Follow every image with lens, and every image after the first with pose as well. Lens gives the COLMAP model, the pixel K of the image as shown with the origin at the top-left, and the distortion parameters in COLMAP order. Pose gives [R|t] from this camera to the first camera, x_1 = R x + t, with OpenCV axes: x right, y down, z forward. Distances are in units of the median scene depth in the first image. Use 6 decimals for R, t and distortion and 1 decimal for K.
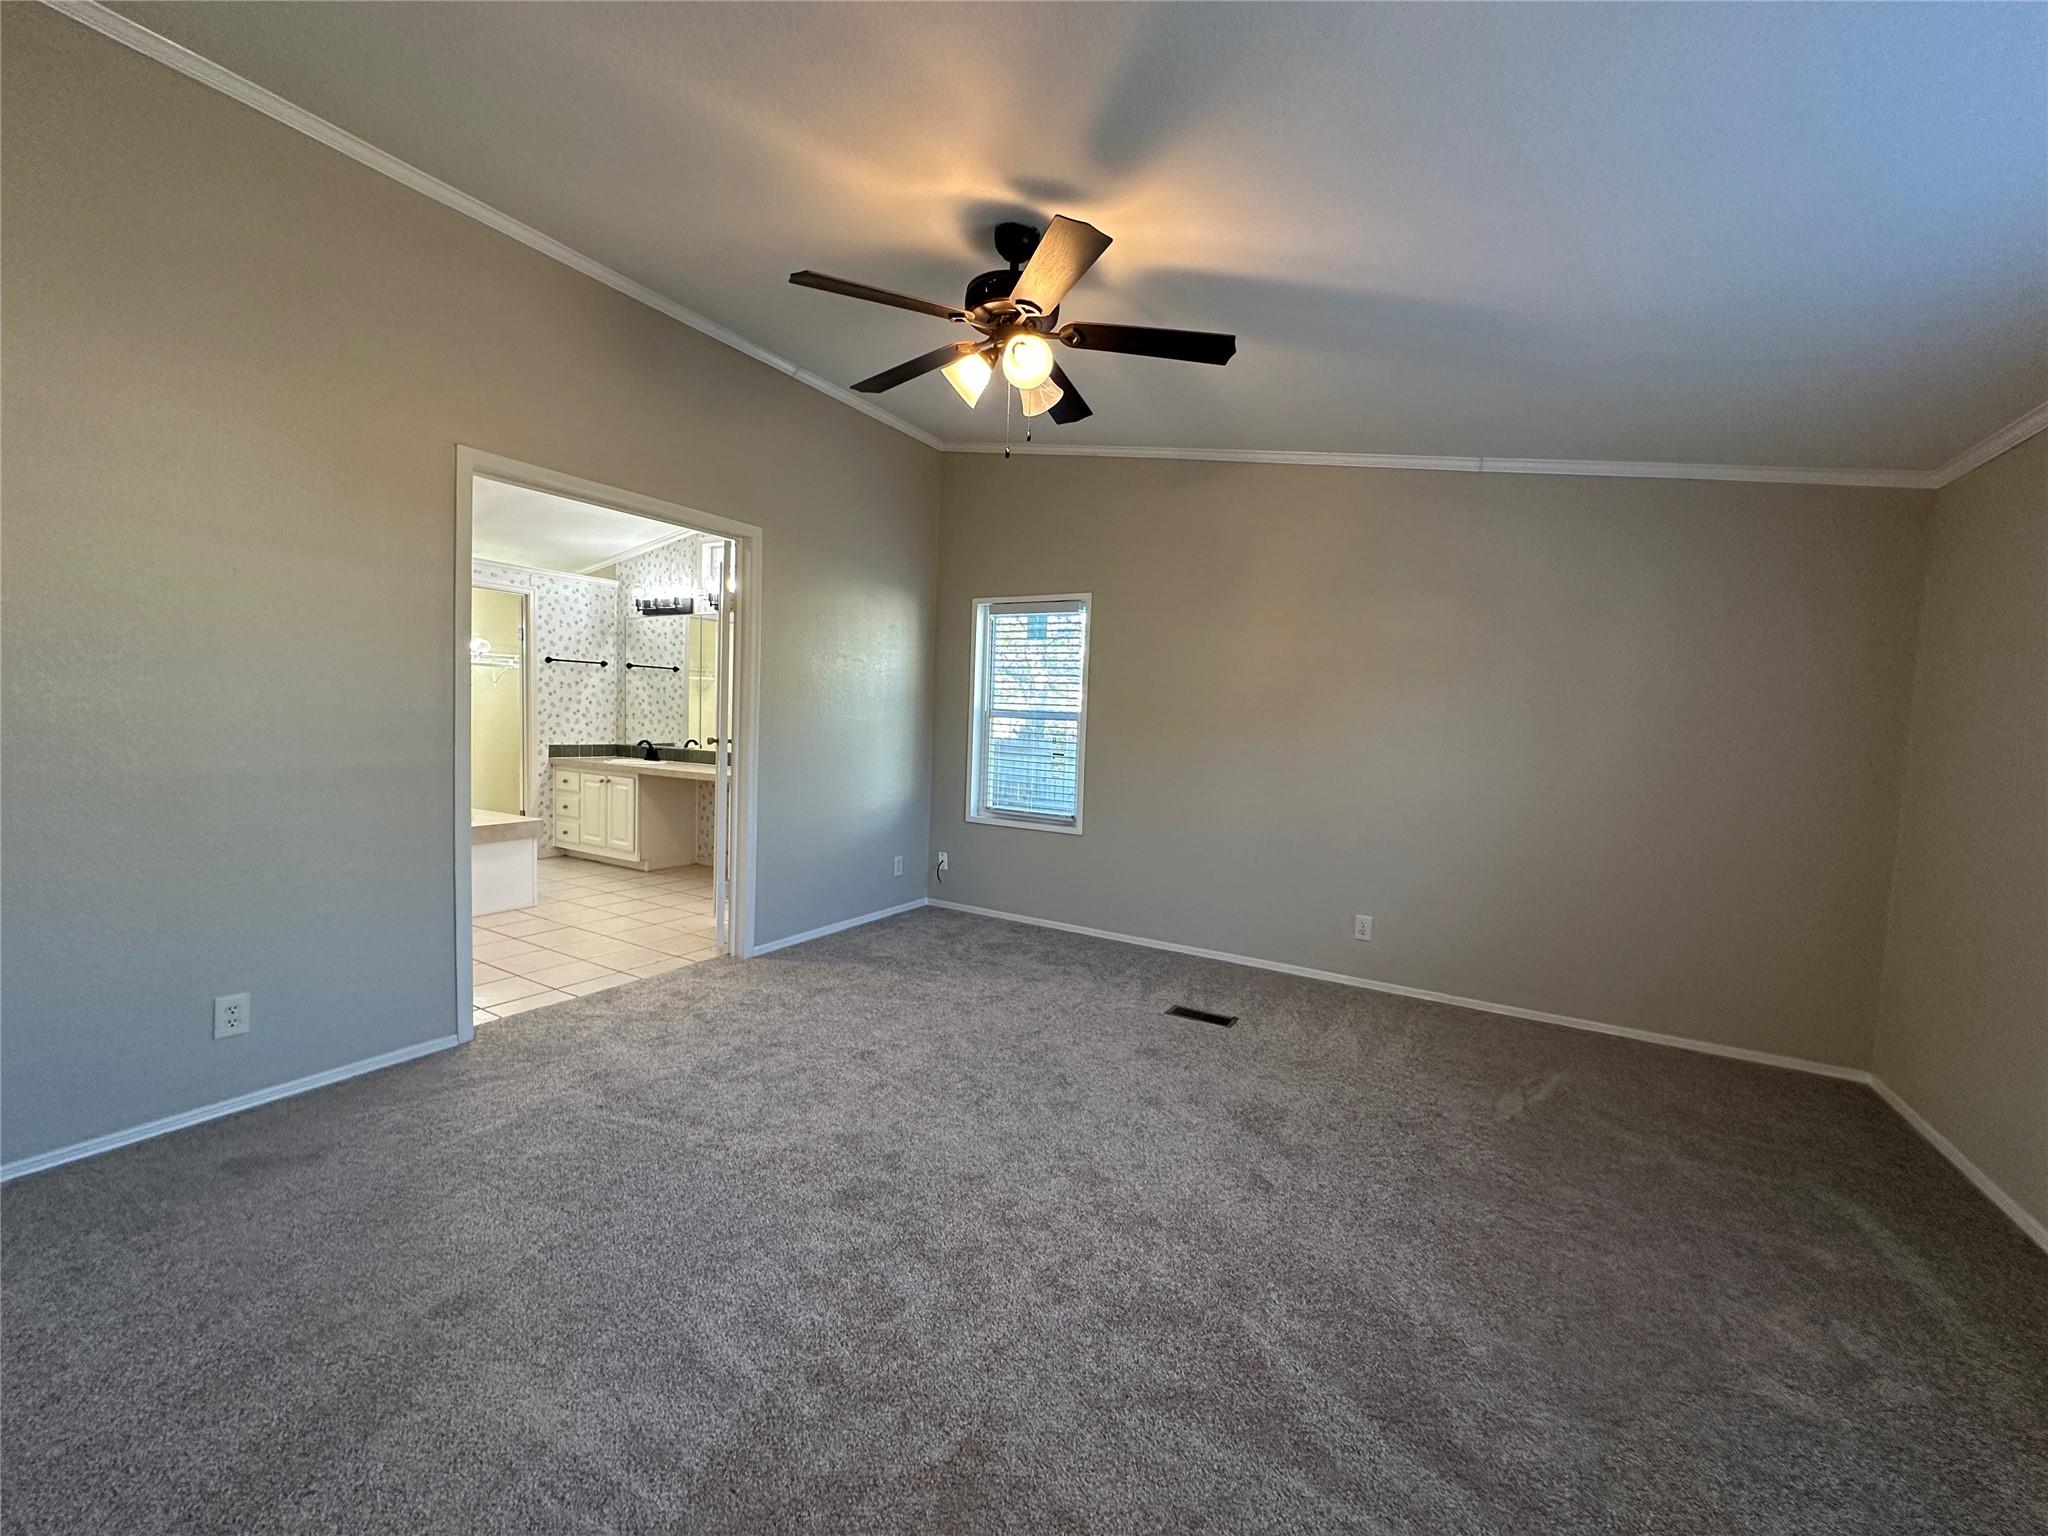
lens RADIAL K [[821.3, 0, 1020.5], [0, 821.3, 767.6], [0, 0, 1]] dist [0.001290, 0.000174]
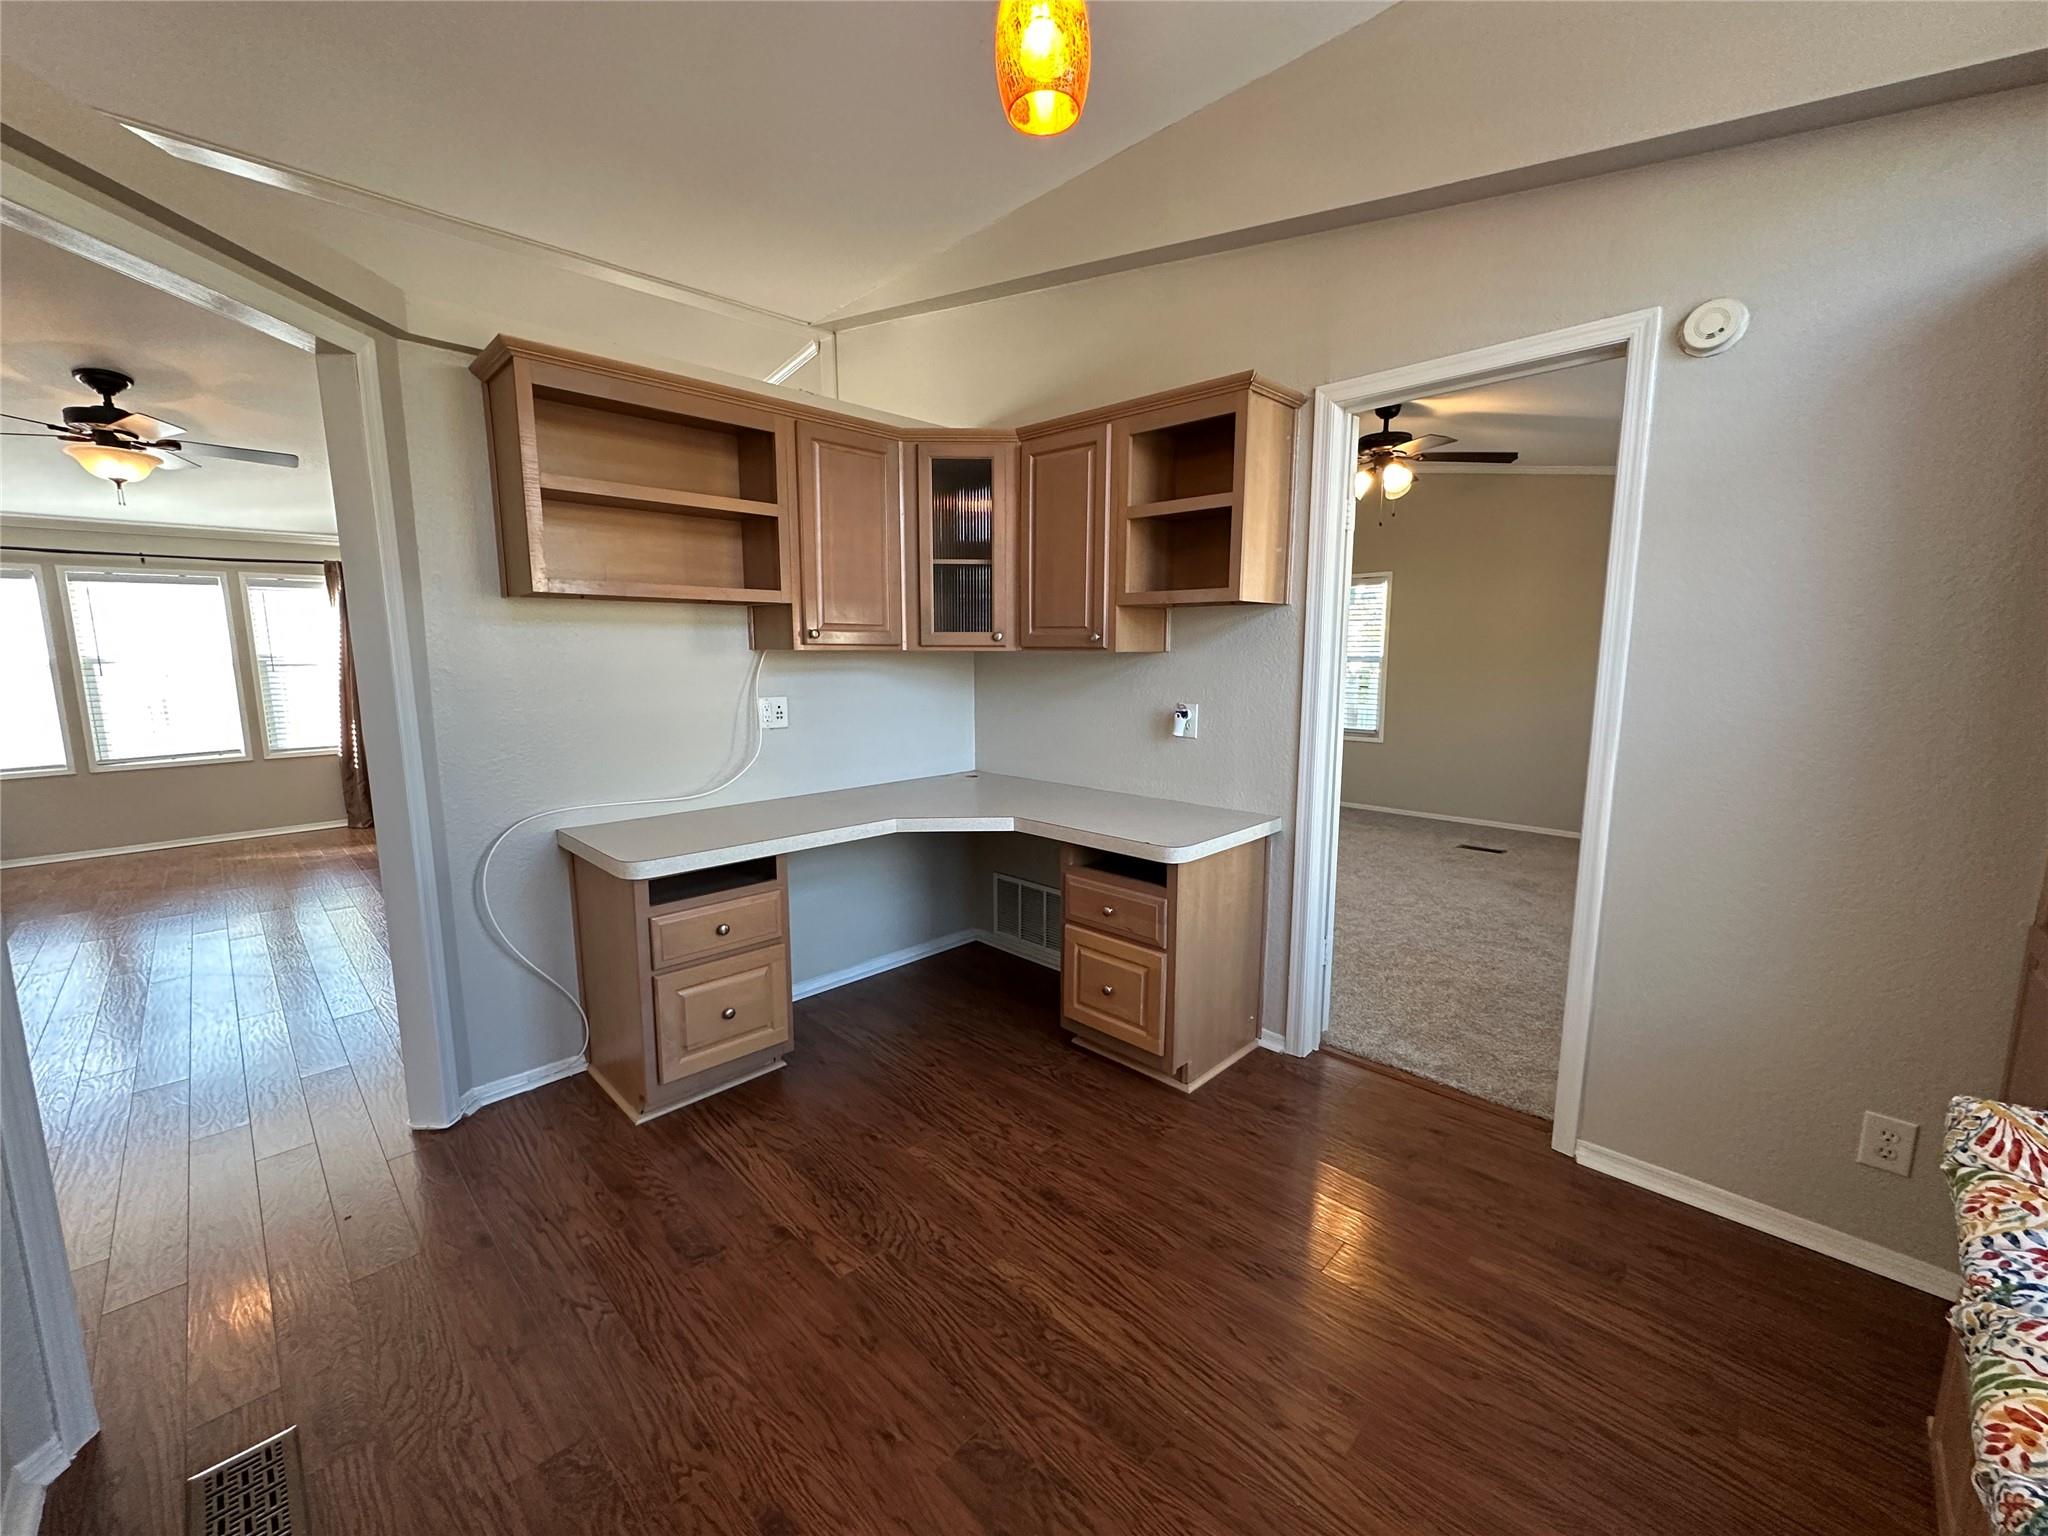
lens RADIAL K [[821.3, 0, 1024.8], [0, 821.3, 755.6], [0, 0, 1]] dist [0.001290, 0.000174]
pose [[0.968388, 0.001395, -0.249445, -0.309889], [0.012134, 0.998537, 0.052693, 0.037636], [0.249154, -0.054054, 0.966954, -0.965548]]
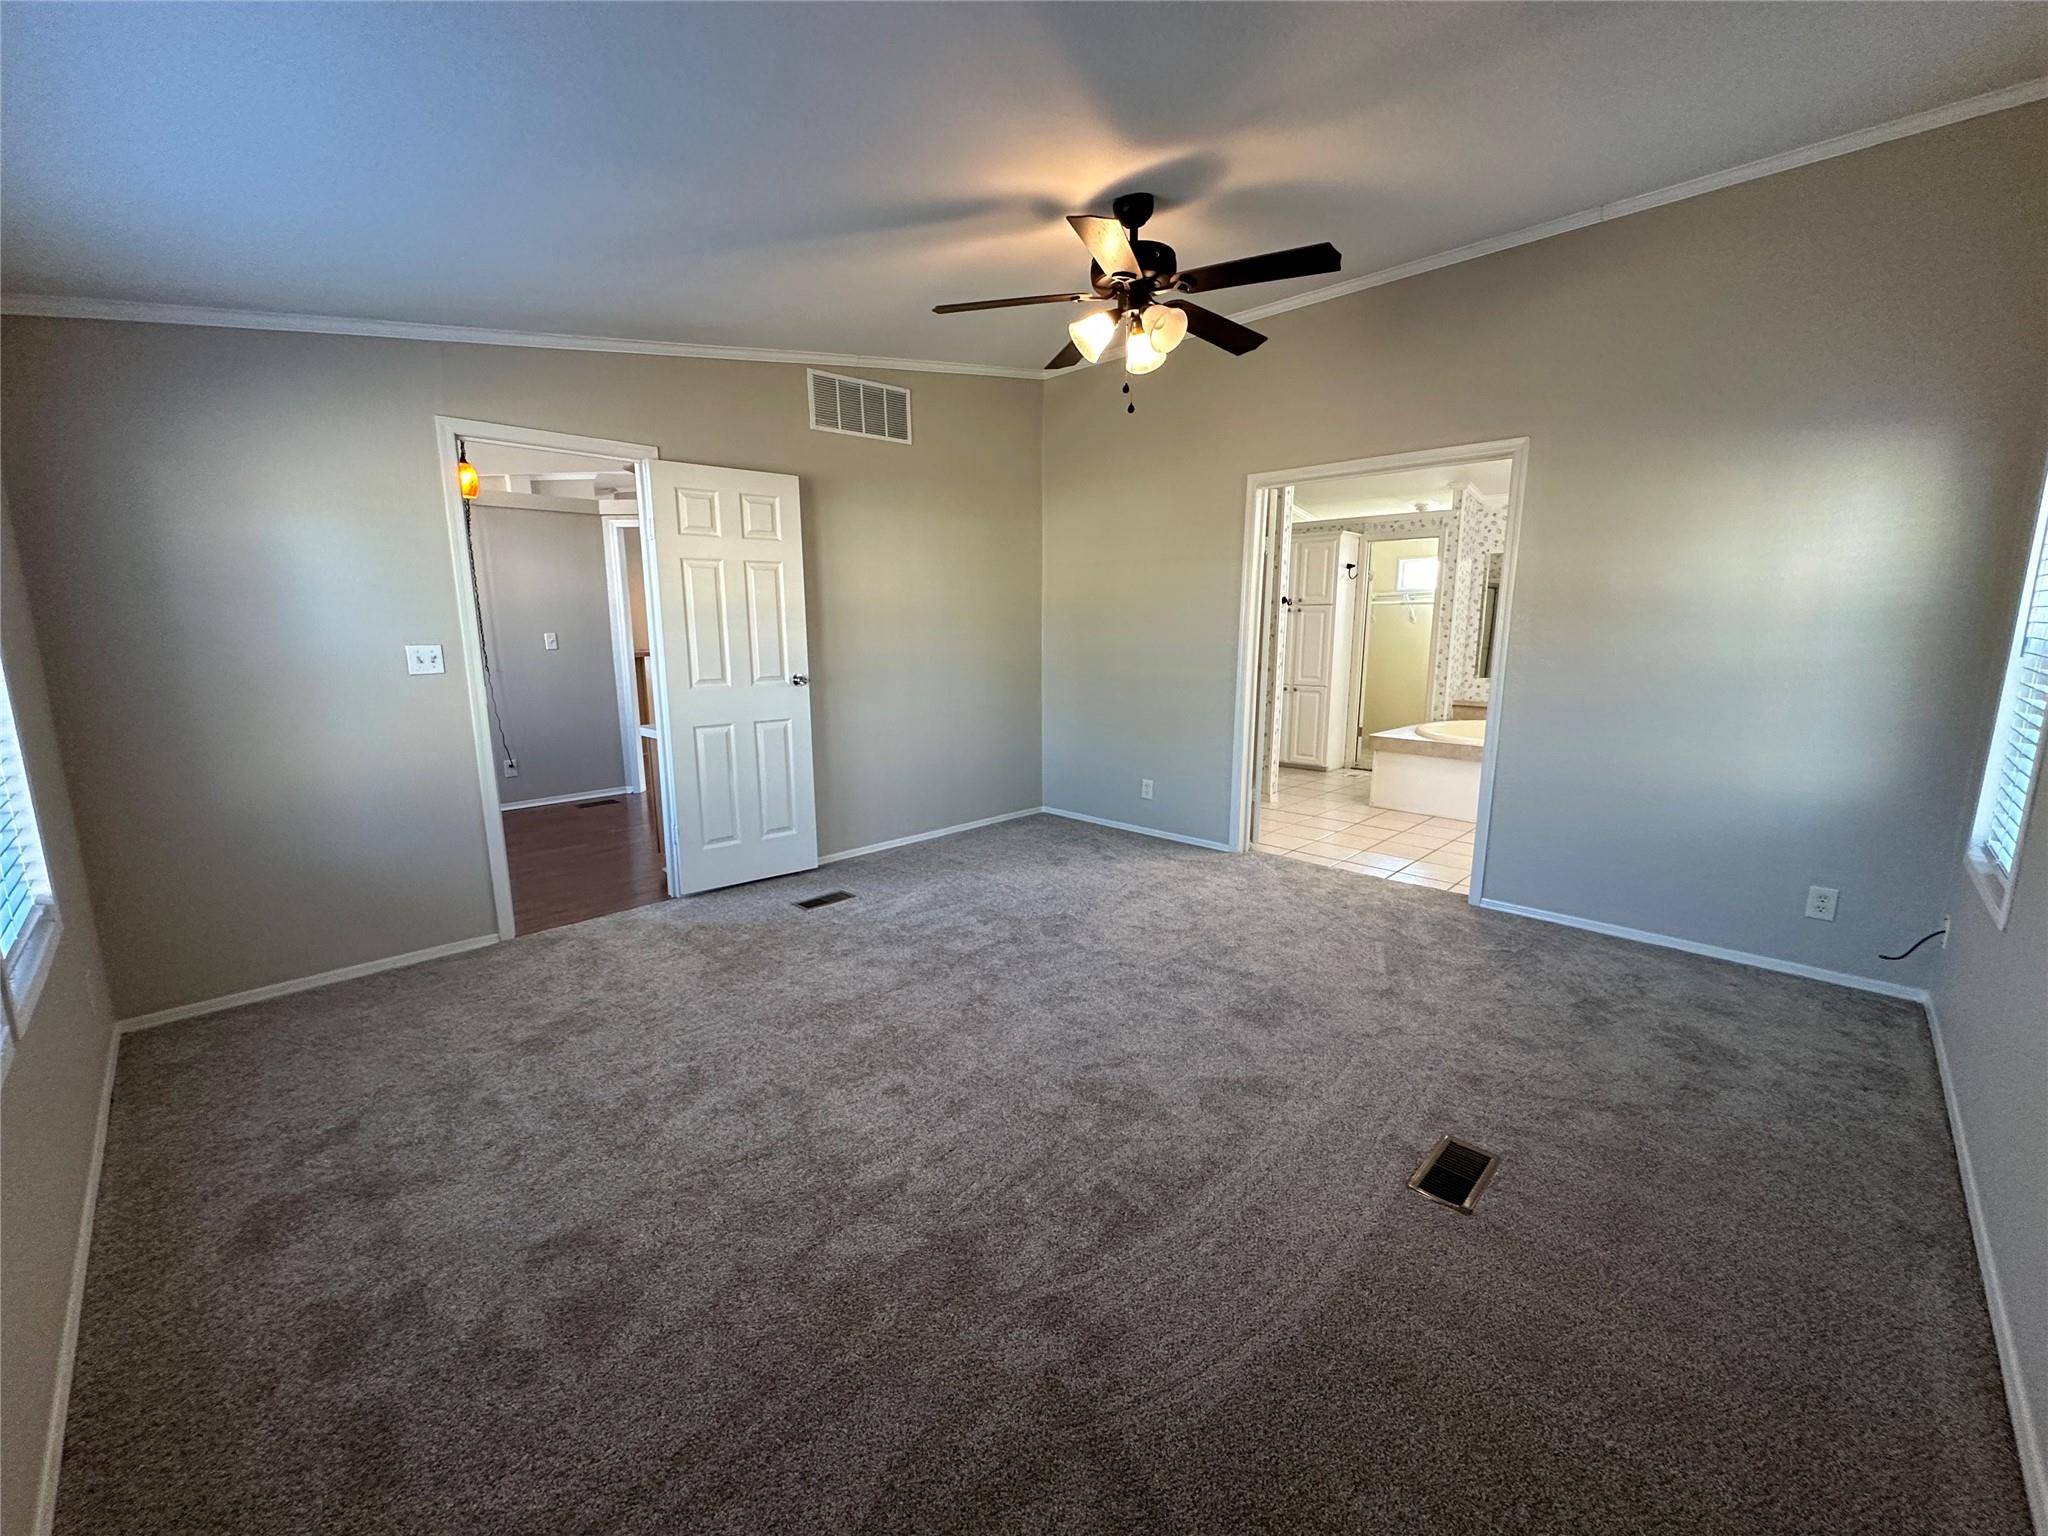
lens RADIAL K [[821.3, 0, 1016.7], [0, 821.3, 768.5], [0, 0, 1]] dist [0.001290, 0.000174]
pose [[-0.239984, 0.141513, -0.960407, 1.060990], [-0.068996, 0.984330, 0.162278, -0.069554], [0.968322, 0.105208, -0.226460, 1.038133]]
